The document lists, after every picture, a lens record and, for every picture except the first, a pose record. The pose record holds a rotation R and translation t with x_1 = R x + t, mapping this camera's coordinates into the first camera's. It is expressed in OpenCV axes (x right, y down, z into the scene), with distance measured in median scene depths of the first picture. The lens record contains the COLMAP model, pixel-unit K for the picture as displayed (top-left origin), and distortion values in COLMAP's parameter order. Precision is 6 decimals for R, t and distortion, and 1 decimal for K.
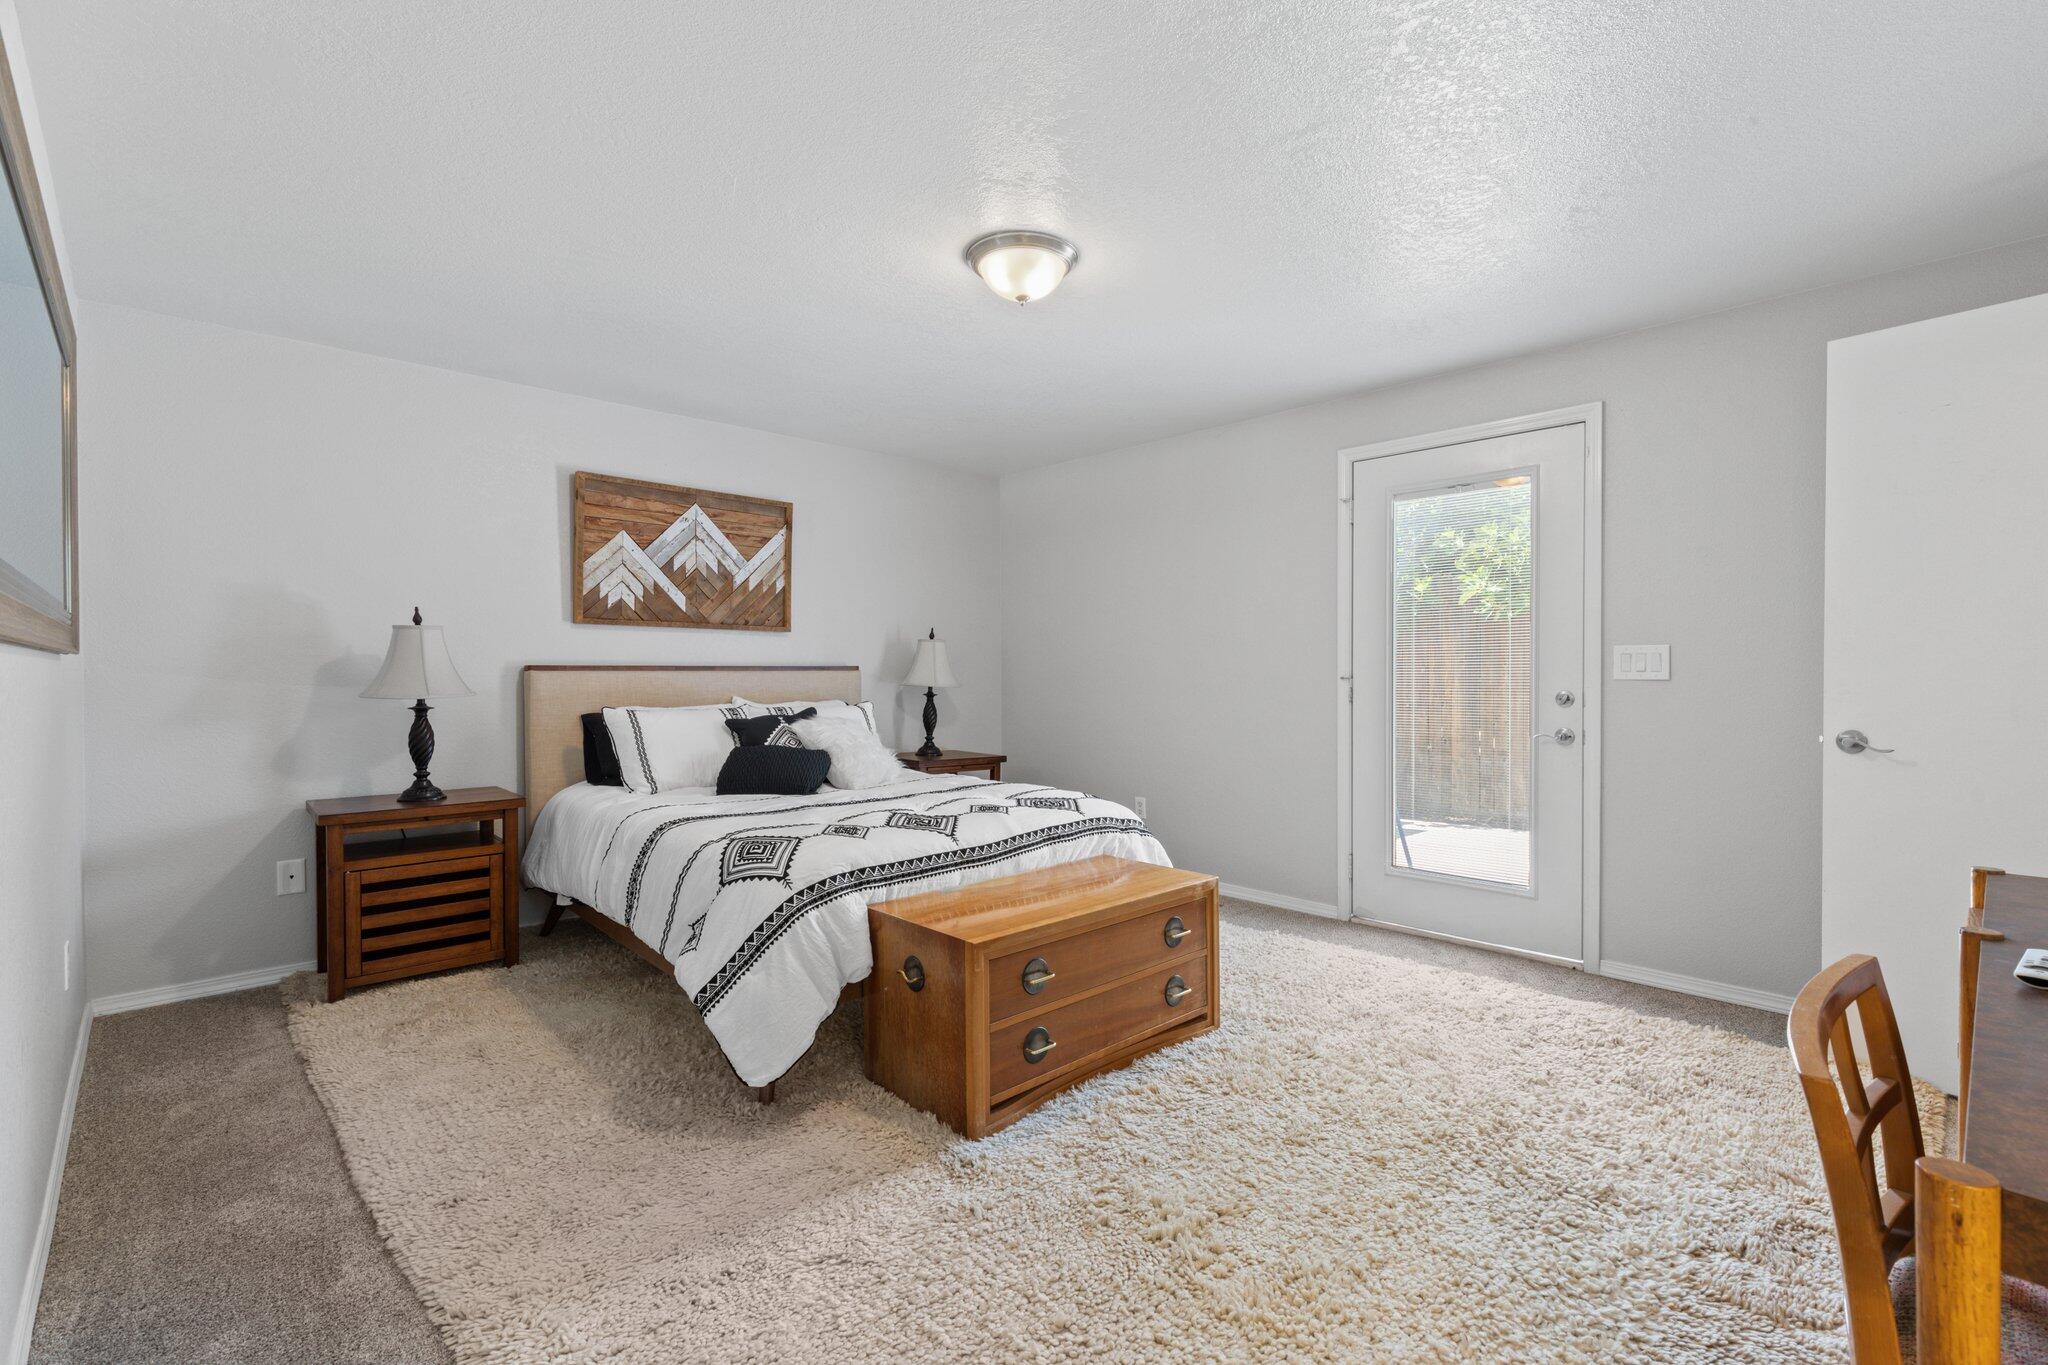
lens RADIAL K [[914.6, 0, 1036.1], [0, 914.6, 673.3], [0, 0, 1]] dist [0.000091, 0.000466]
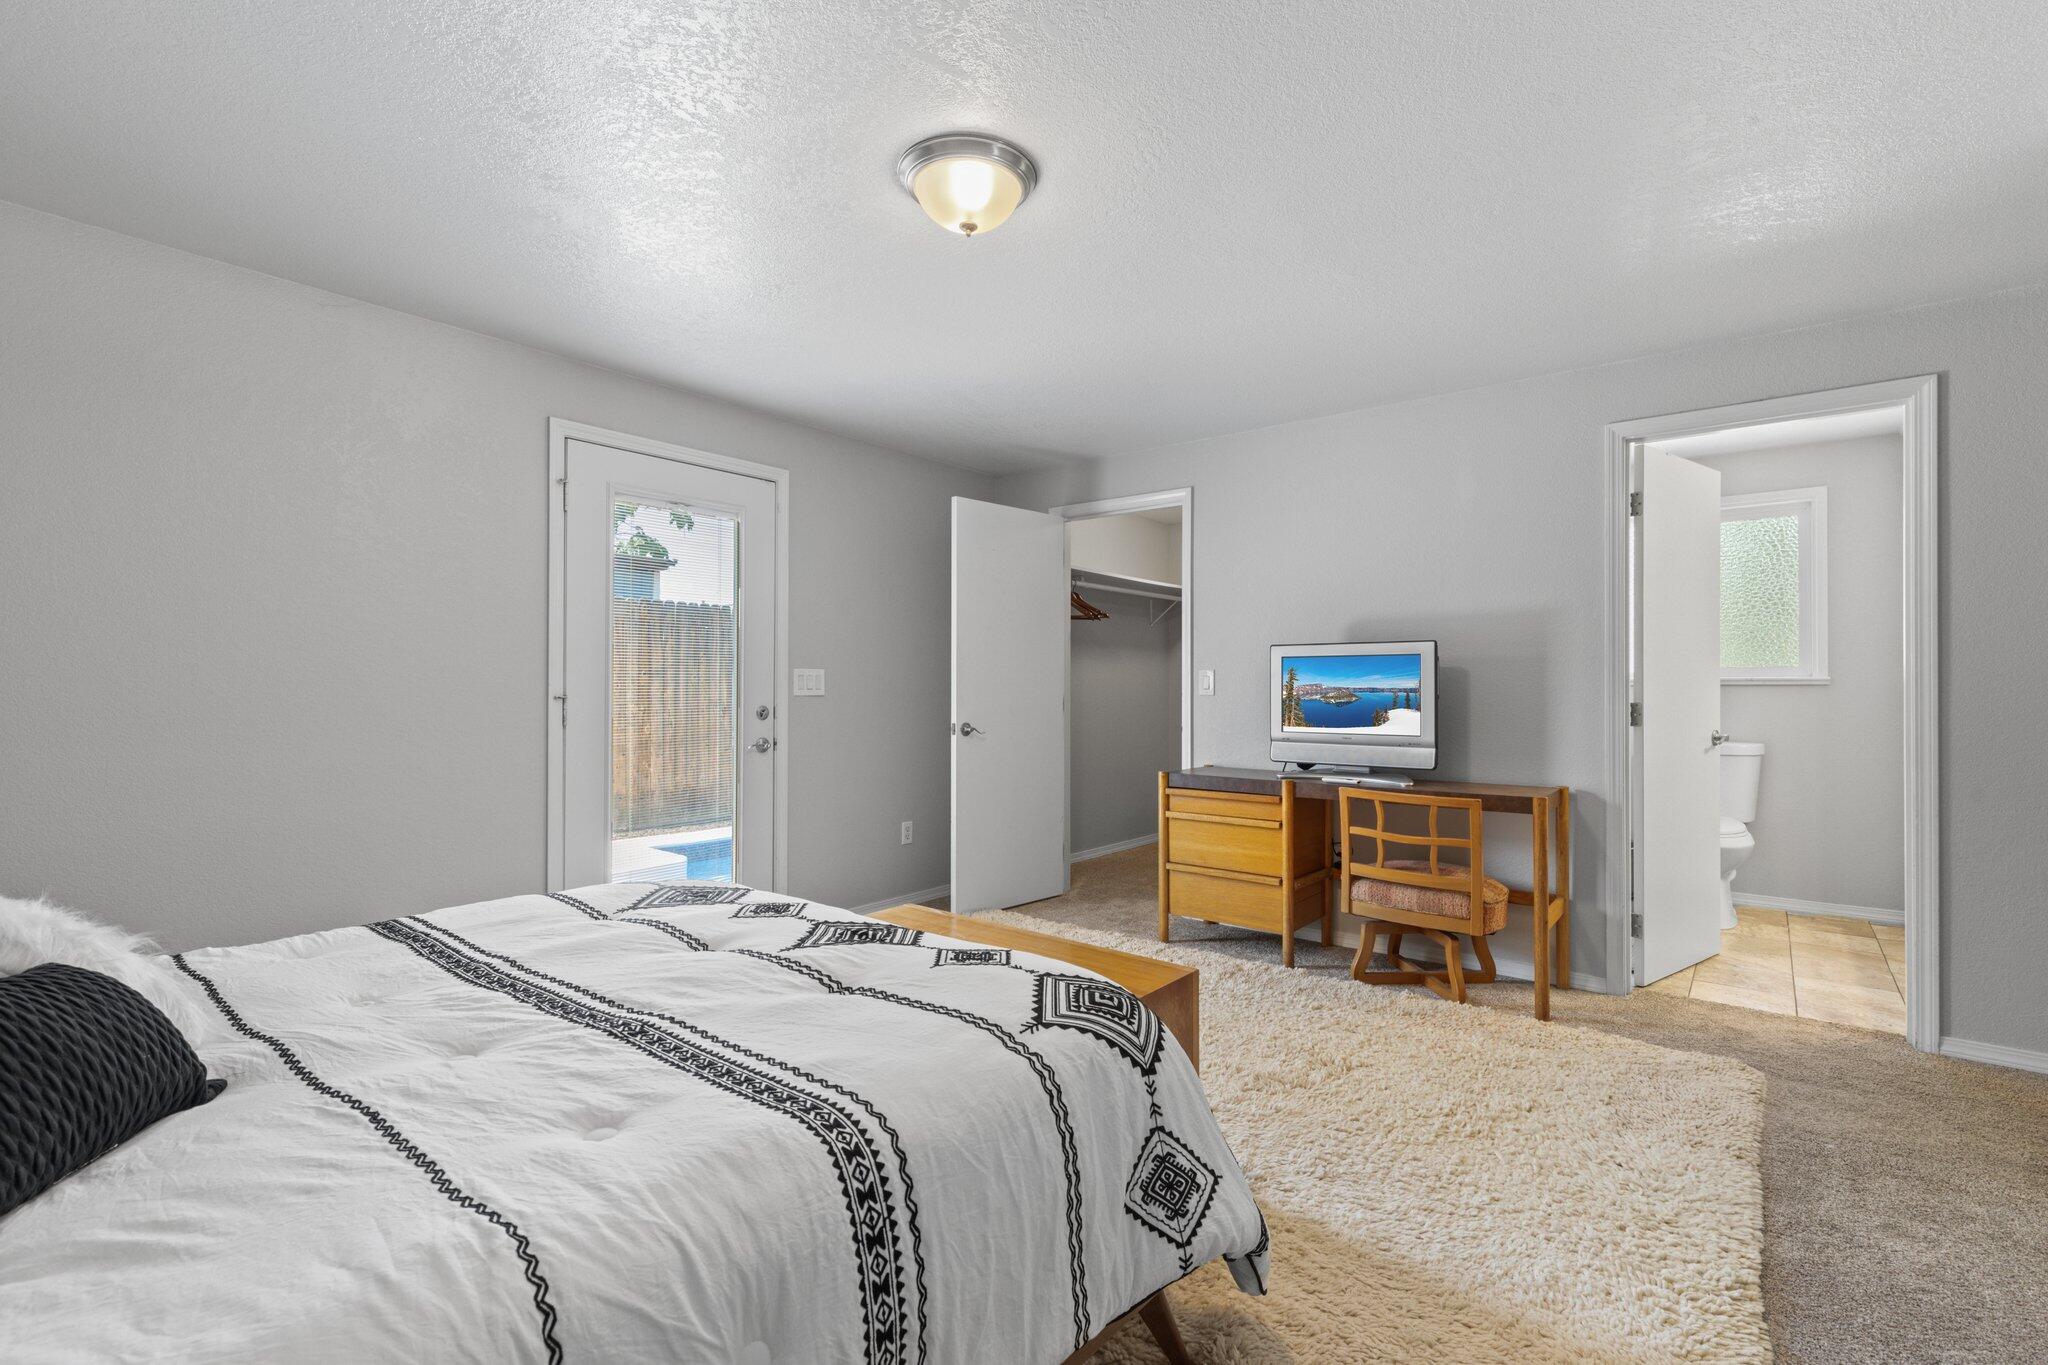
lens RADIAL K [[914.6, 0, 1039.0], [0, 914.6, 682.4], [0, 0, 1]] dist [0.000091, 0.000466]
pose [[-0.168002, 0.011967, 0.985714, -0.670473], [0.010559, 0.999891, -0.010339, 0.005050], [-0.985730, 0.008671, -0.168110, 0.893601]]
